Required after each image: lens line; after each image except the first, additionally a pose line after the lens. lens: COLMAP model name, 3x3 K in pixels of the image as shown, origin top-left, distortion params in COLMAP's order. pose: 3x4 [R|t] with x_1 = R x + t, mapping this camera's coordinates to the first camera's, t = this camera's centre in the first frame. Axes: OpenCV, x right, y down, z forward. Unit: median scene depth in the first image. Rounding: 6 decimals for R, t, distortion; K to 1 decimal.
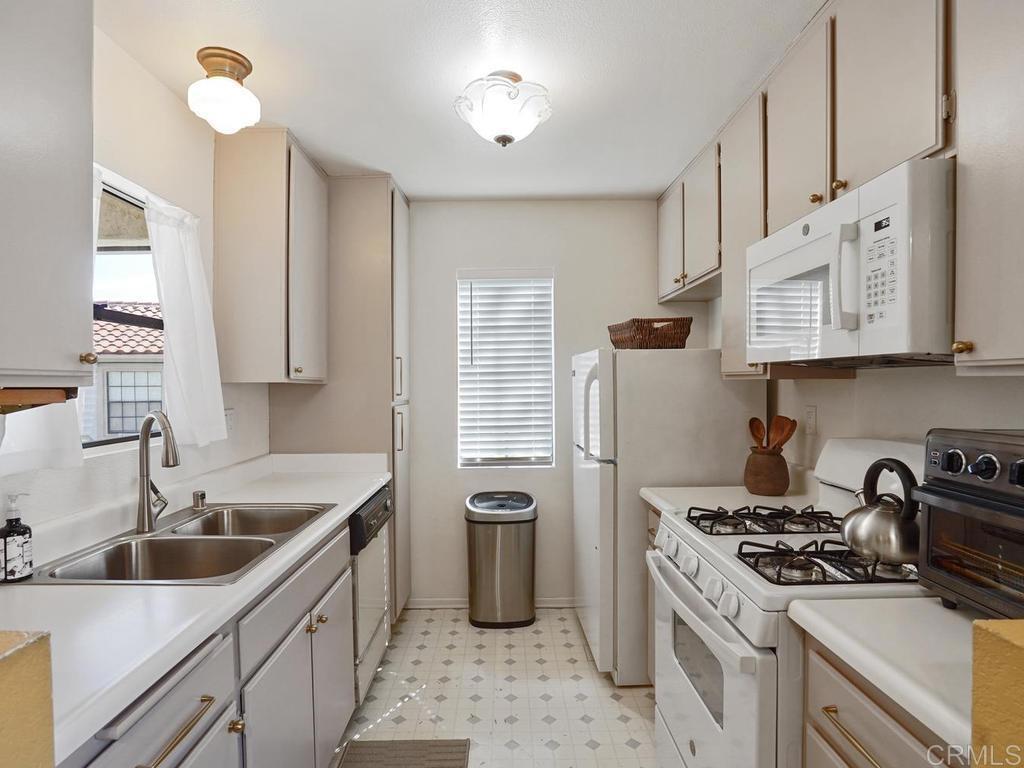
lens RADIAL K [[535.3, 0, 506.2], [0, 535.3, 379.0], [0, 0, 1]] dist [-0.060523, 0.028648]
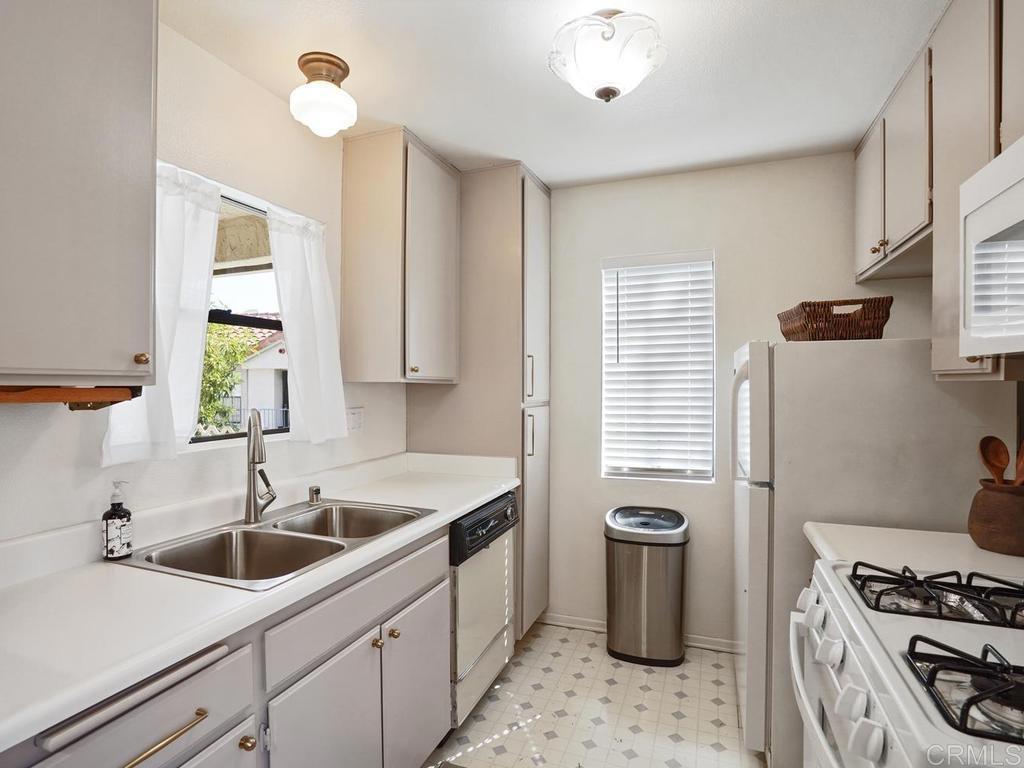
lens RADIAL K [[535.3, 0, 506.2], [0, 535.3, 379.0], [0, 0, 1]] dist [-0.060523, 0.028648]
pose [[0.929915, 0.002725, -0.367765, 0.131096], [-0.002427, 0.999996, 0.001274, -0.001056], [0.367768, -0.000292, 0.929918, 0.140806]]
